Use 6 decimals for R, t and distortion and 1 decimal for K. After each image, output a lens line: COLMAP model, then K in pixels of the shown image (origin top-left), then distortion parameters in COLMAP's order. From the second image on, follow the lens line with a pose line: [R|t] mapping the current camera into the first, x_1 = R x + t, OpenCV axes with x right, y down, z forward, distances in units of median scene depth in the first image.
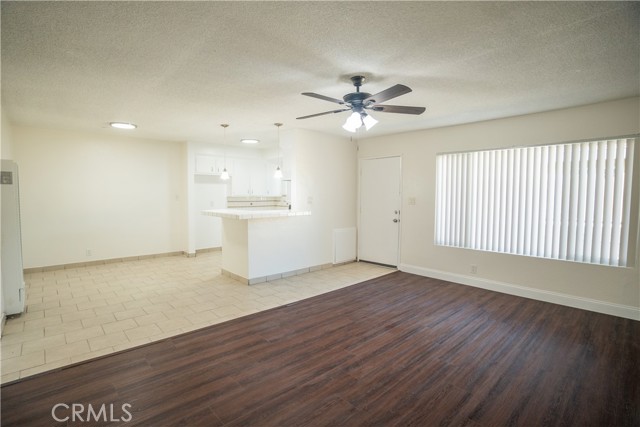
lens RADIAL K [[314.5, 0, 318.8], [0, 314.5, 211.8], [0, 0, 1]] dist [-0.081019, 0.035514]
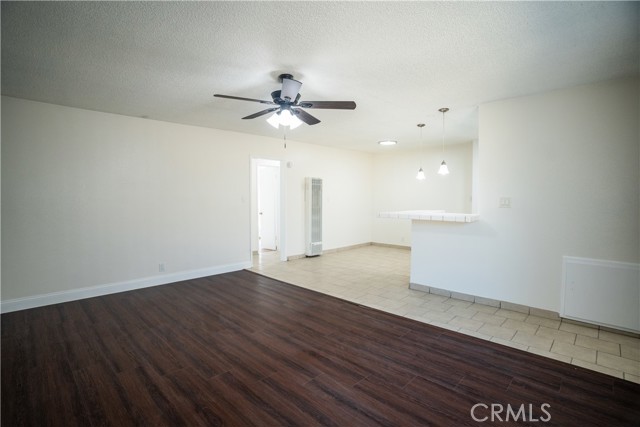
lens RADIAL K [[314.5, 0, 318.8], [0, 314.5, 211.8], [0, 0, 1]] dist [-0.081019, 0.035514]
pose [[0.036319, 0.040065, -0.998537, 0.868354], [-0.057578, 0.997620, 0.037934, -0.025715], [0.997680, 0.056116, 0.038540, 0.817000]]
